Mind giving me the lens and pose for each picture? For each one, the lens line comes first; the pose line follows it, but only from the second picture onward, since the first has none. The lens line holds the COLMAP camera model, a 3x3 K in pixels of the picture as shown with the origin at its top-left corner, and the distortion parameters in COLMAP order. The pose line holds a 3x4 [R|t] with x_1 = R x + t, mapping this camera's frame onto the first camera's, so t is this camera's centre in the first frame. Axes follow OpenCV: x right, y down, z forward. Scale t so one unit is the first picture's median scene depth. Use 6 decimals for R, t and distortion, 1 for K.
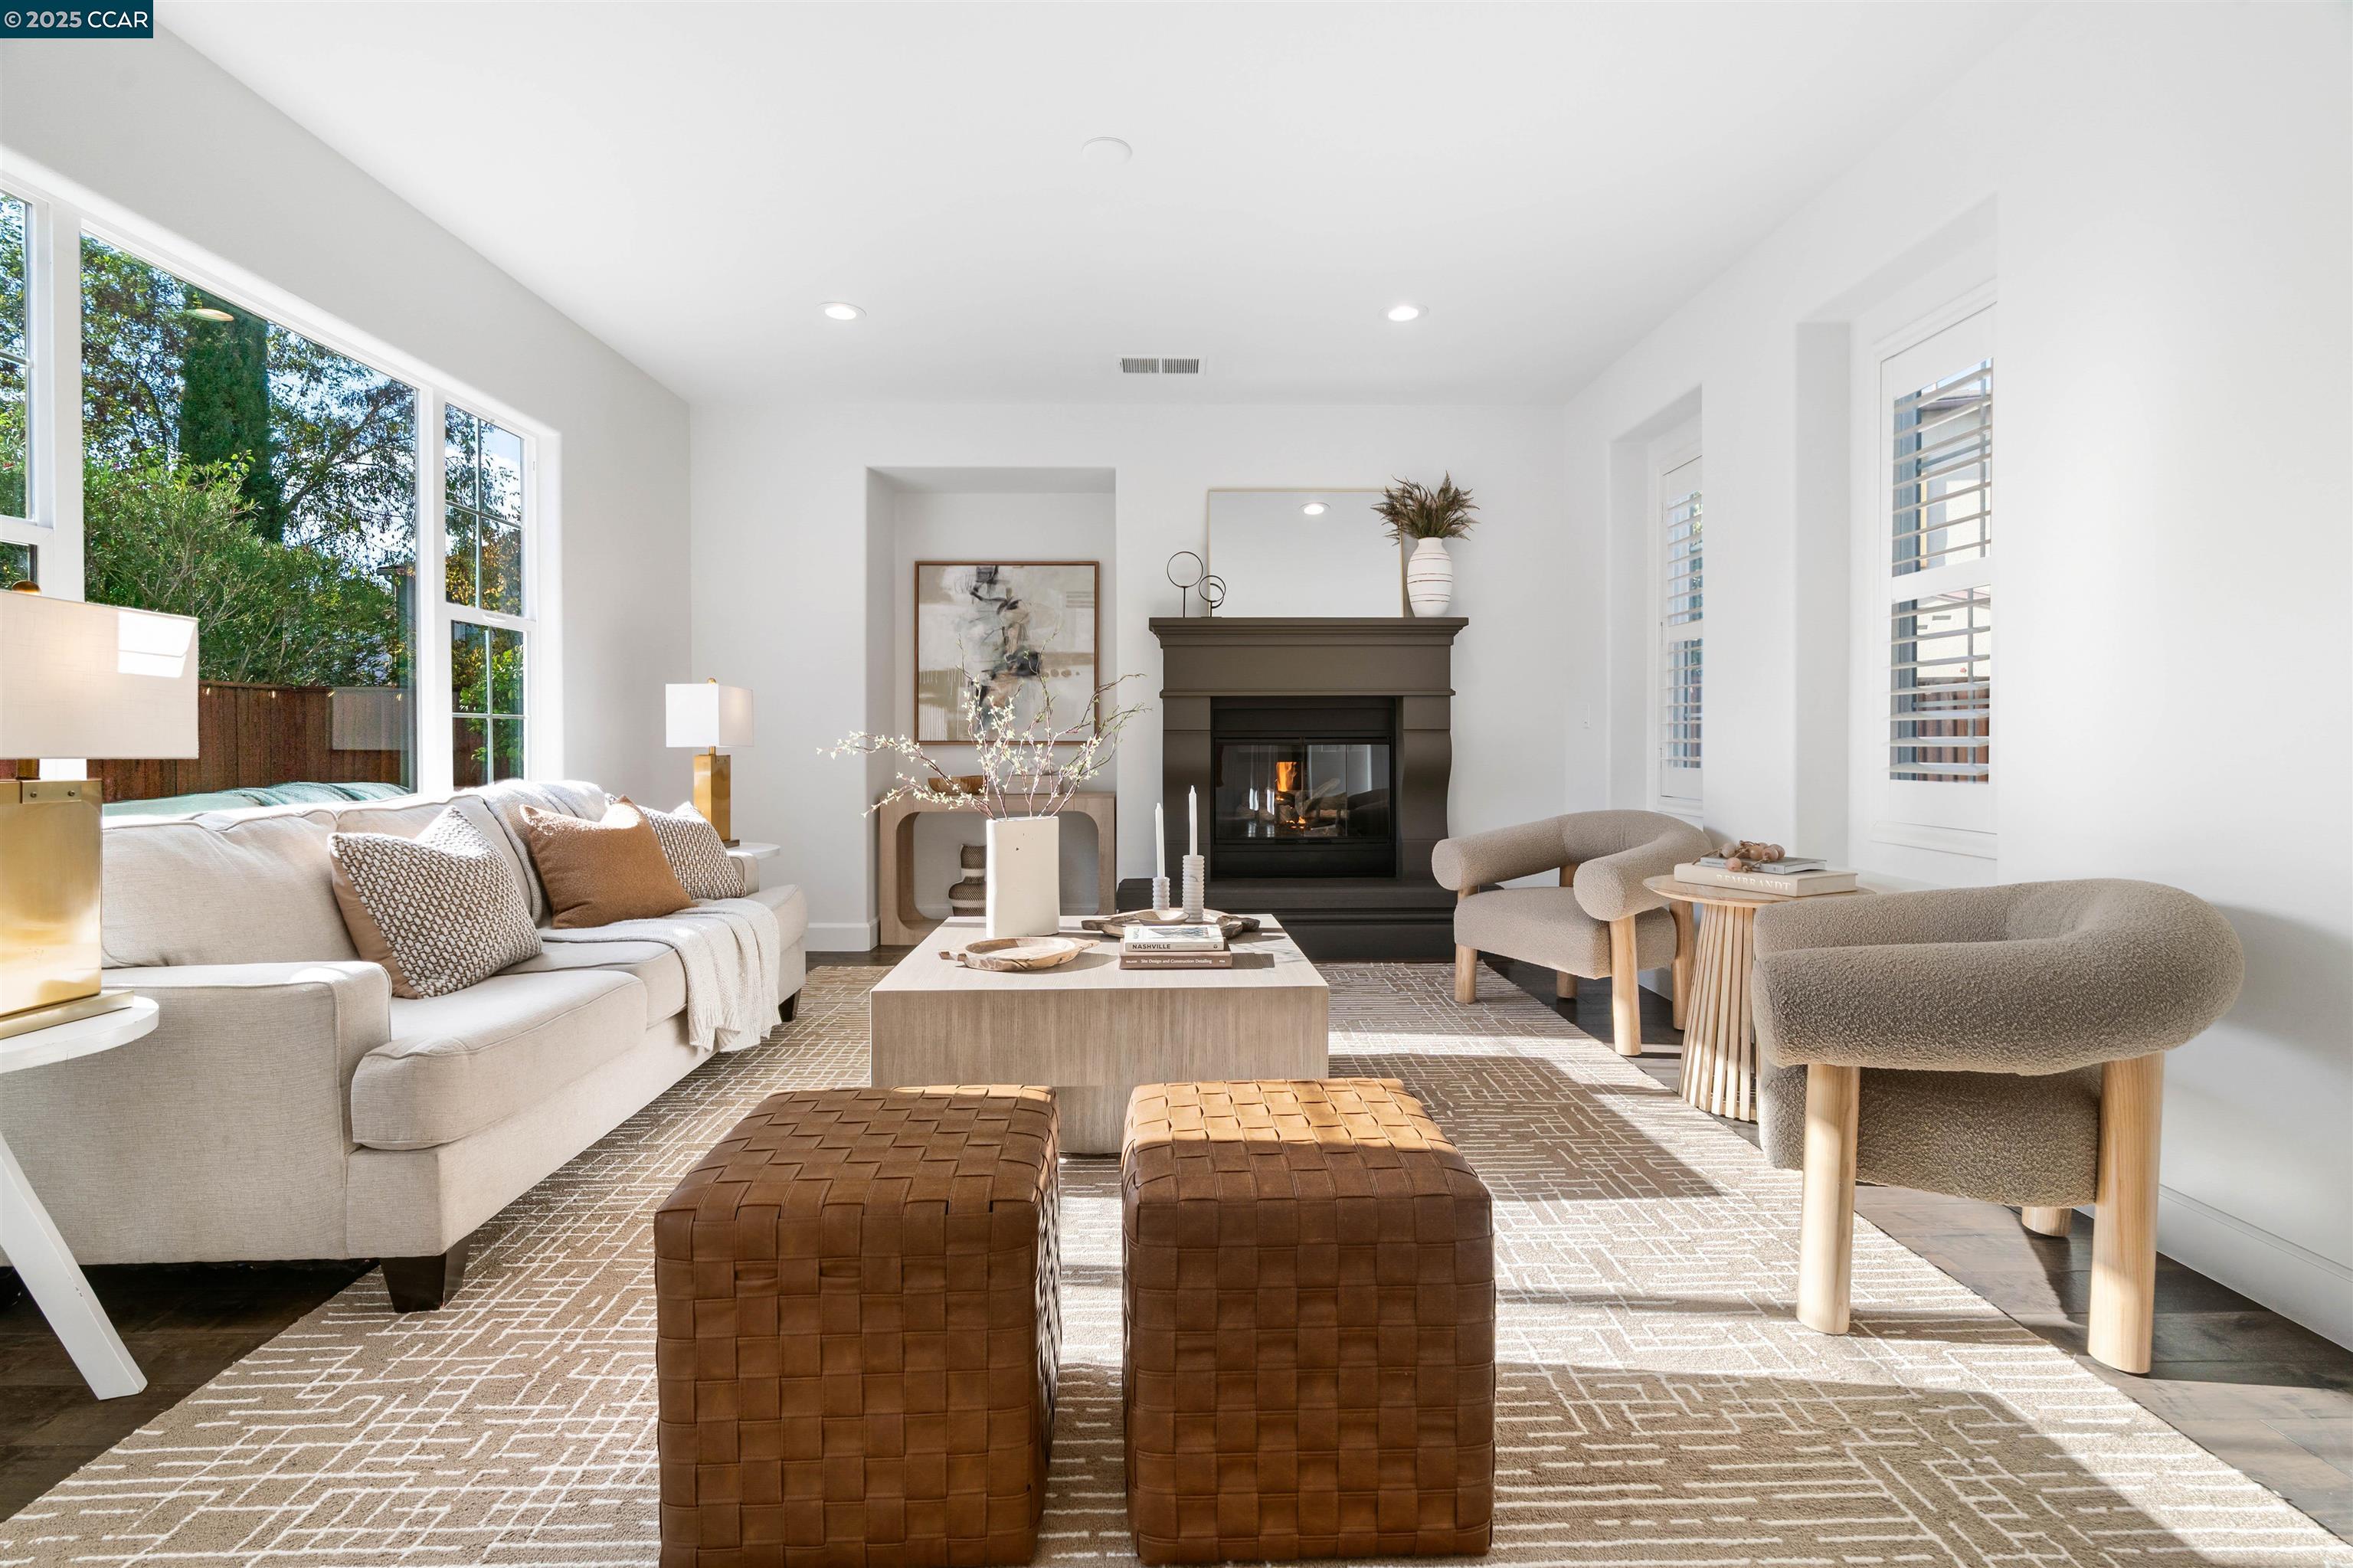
lens RADIAL K [[1077.5, 0, 1181.3], [0, 1077.5, 743.6], [0, 0, 1]] dist [-0.002082, 0.002504]
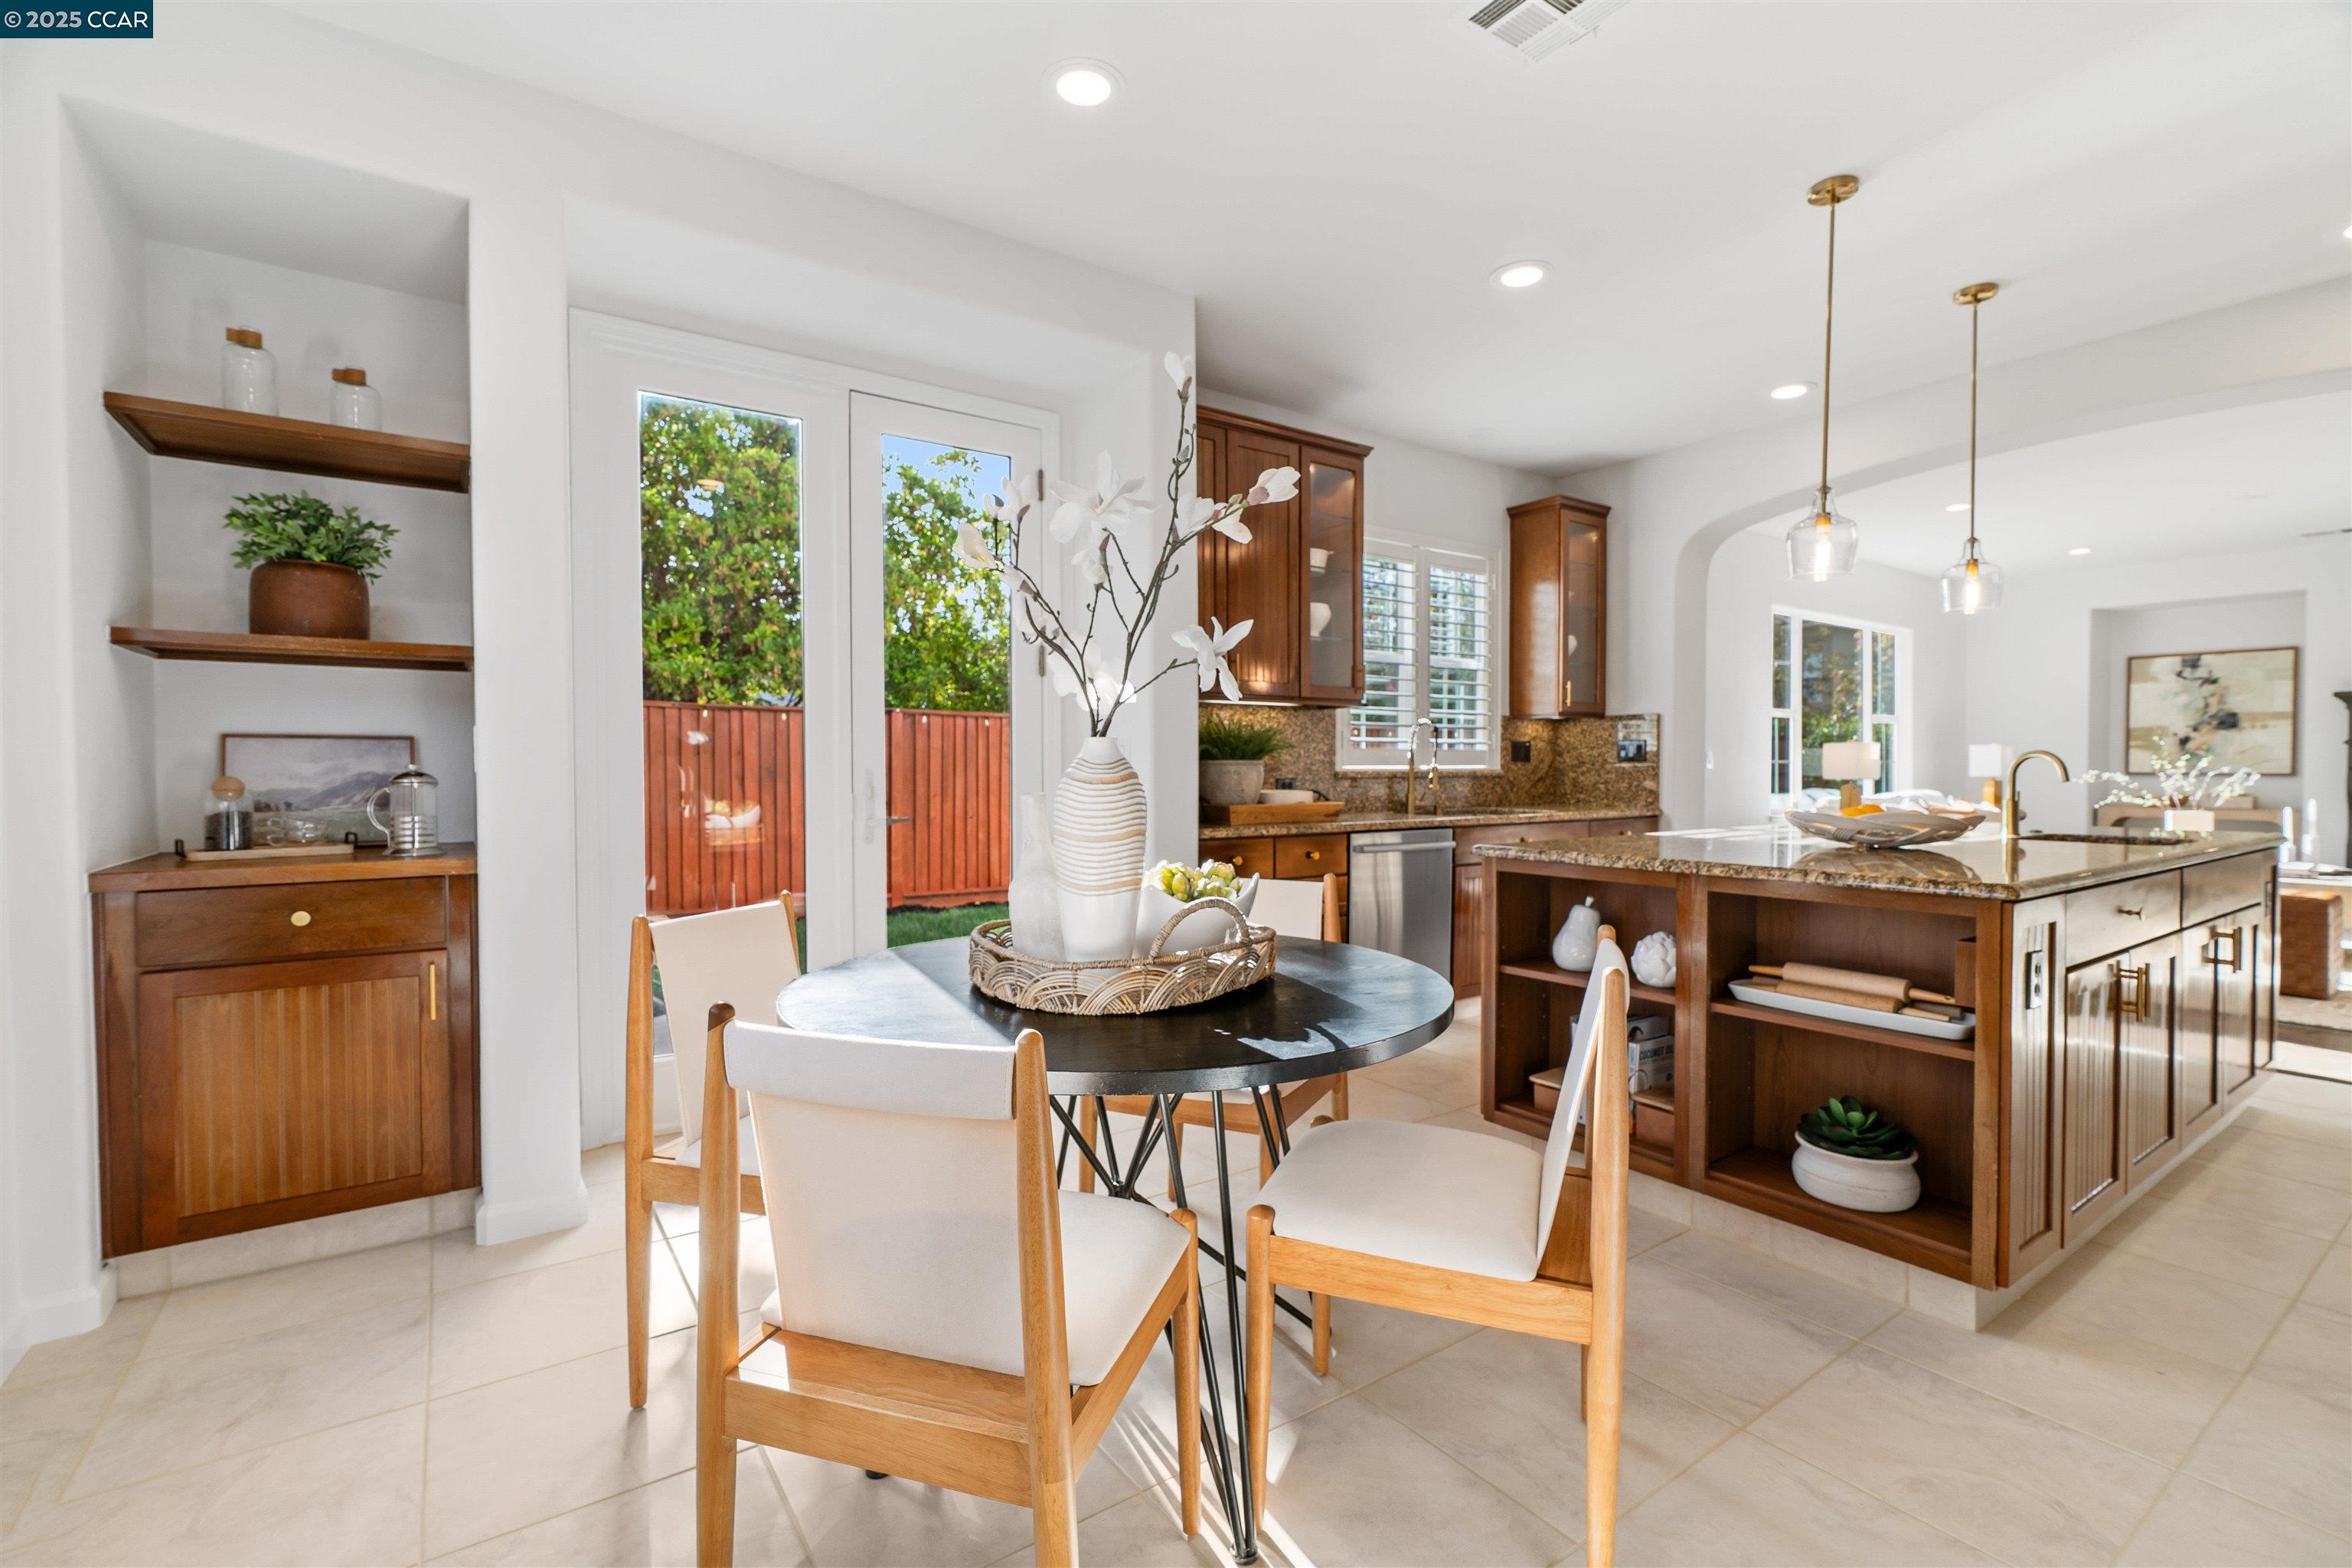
lens RADIAL K [[1077.0, 0, 1166.8], [0, 1077.0, 787.6], [0, 0, 1]] dist [-0.002082, 0.002504]
pose [[0.565657, 0.017776, -0.824449, 0.378931], [-0.002143, 0.999796, 0.020086, -0.013639], [0.824638, -0.009595, 0.565580, -1.536489]]
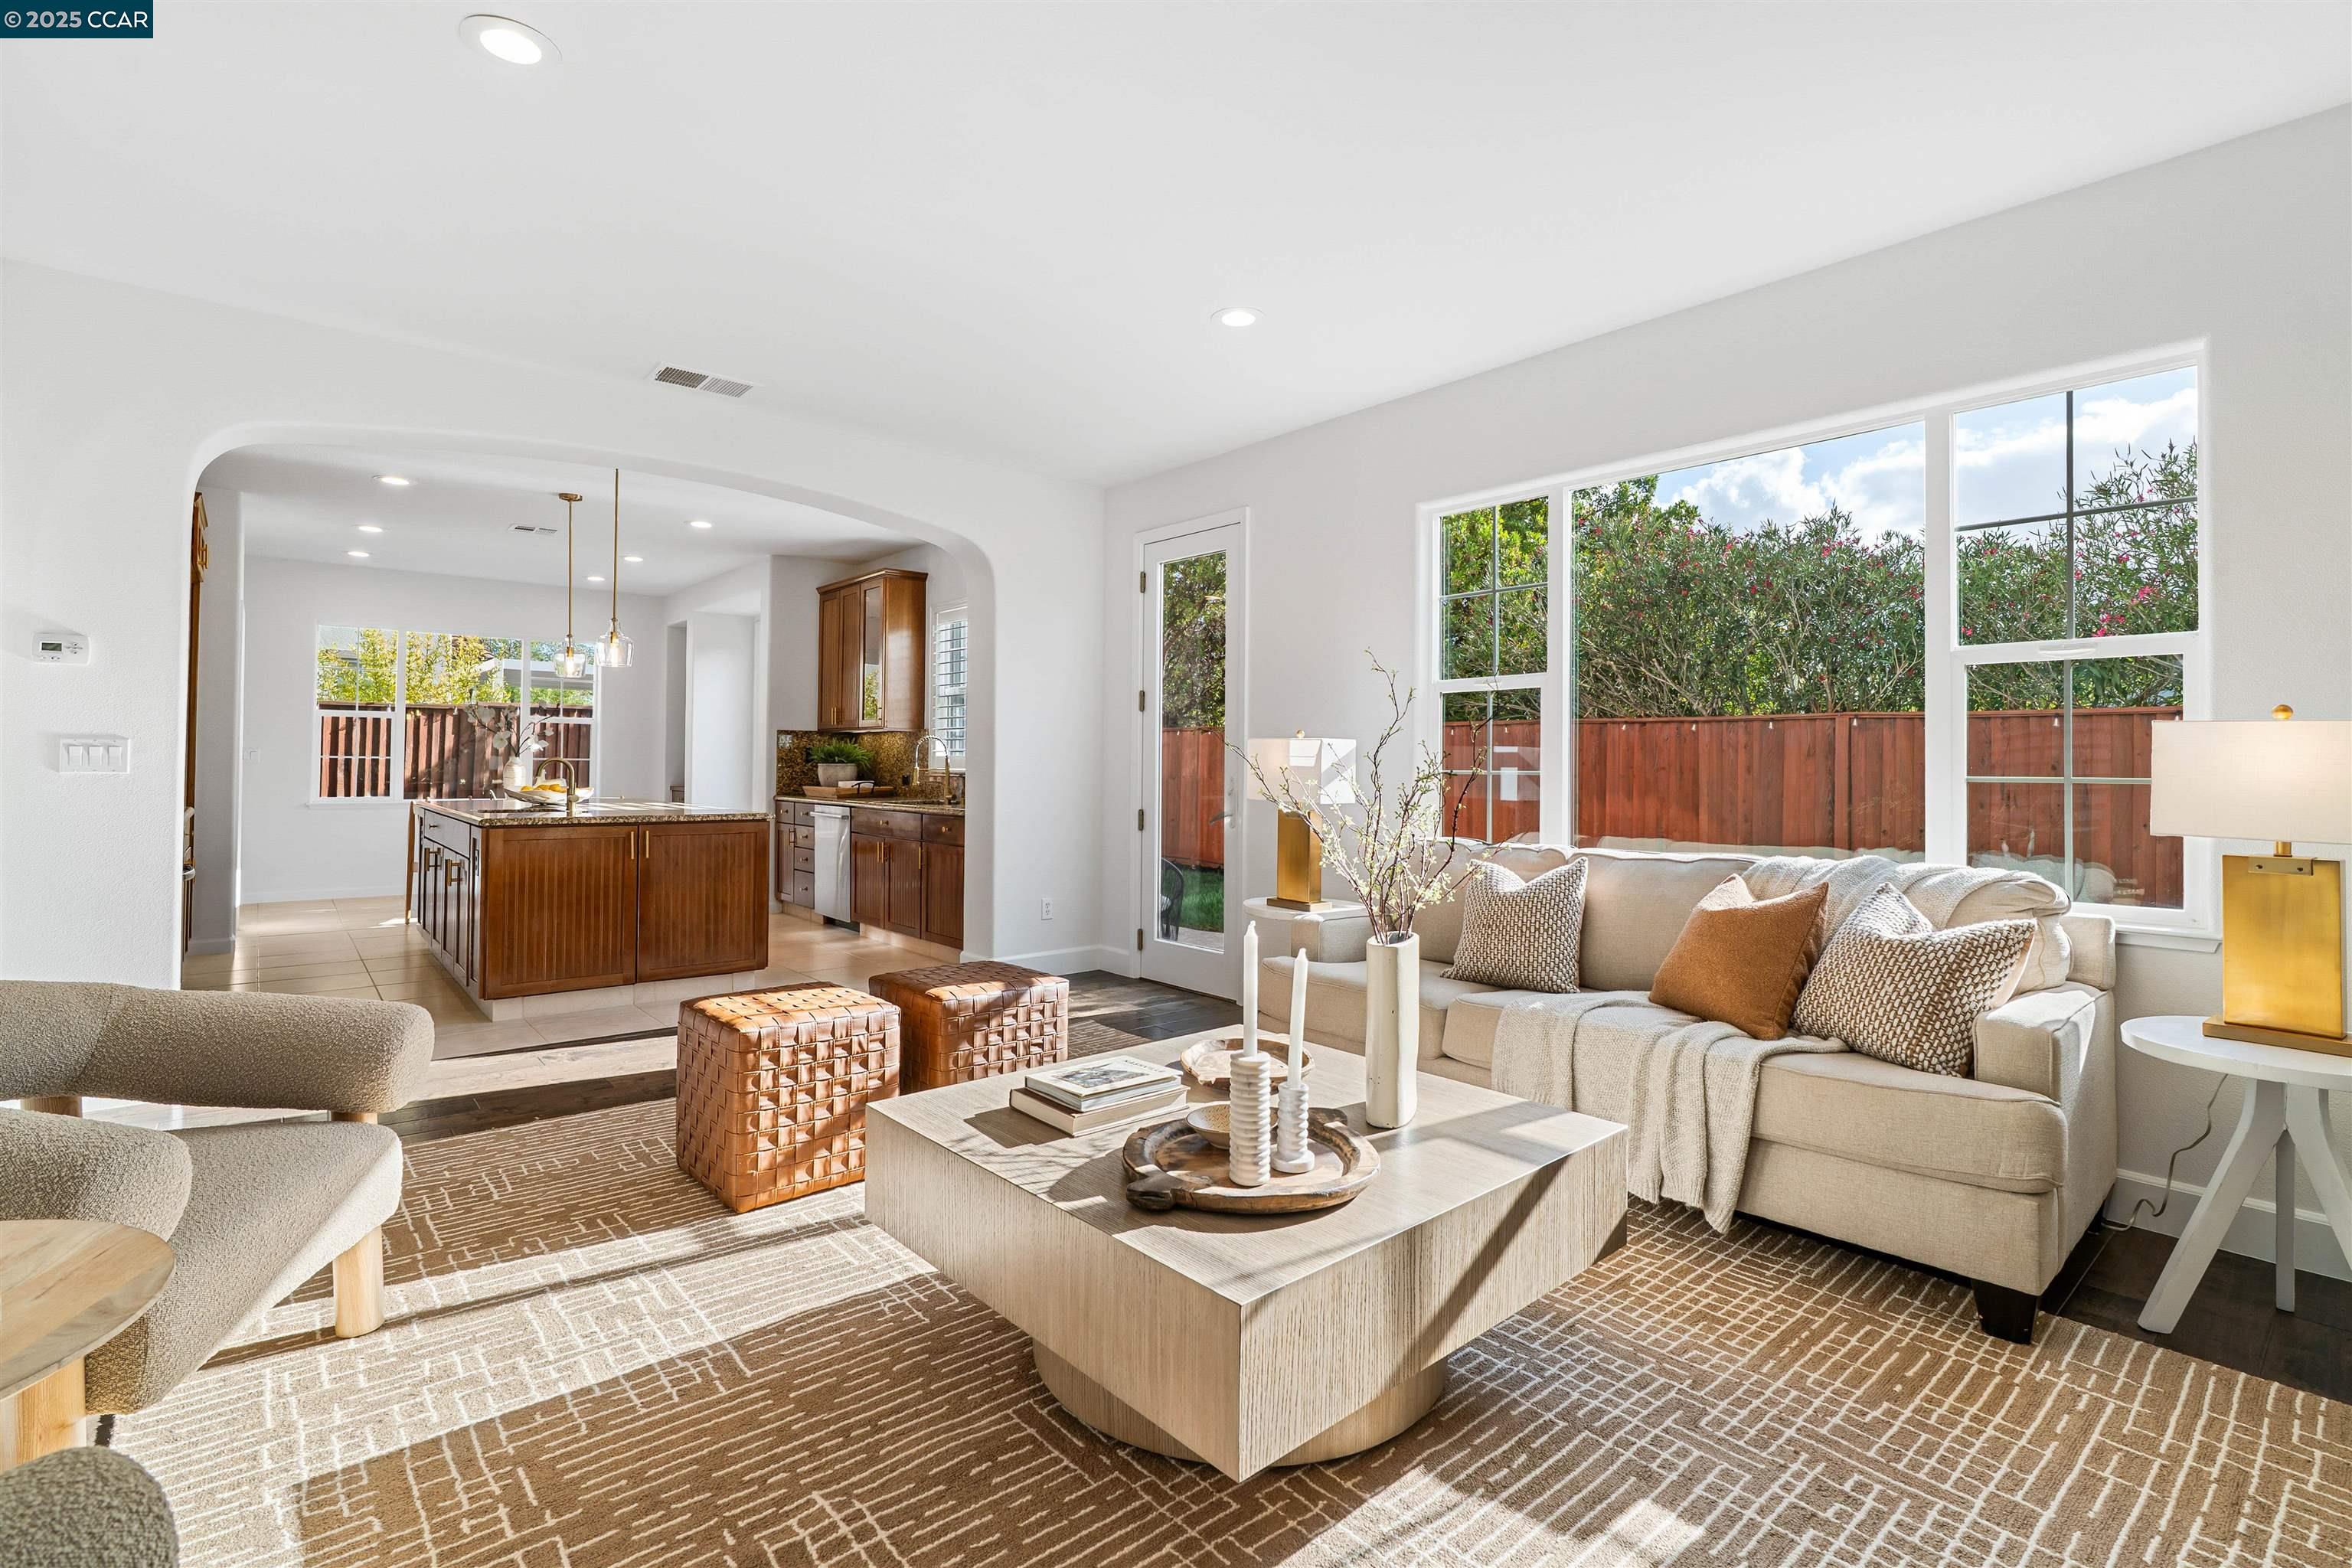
lens RADIAL K [[1077.0, 0, 1166.8], [0, 1077.0, 755.2], [0, 0, 1]] dist [-0.002082, 0.002504]
pose [[-0.779884, -0.008596, -0.625864, 0.316329], [-0.007586, 0.999962, -0.004281, -0.034555], [0.625877, 0.001410, -0.779920, 1.184672]]
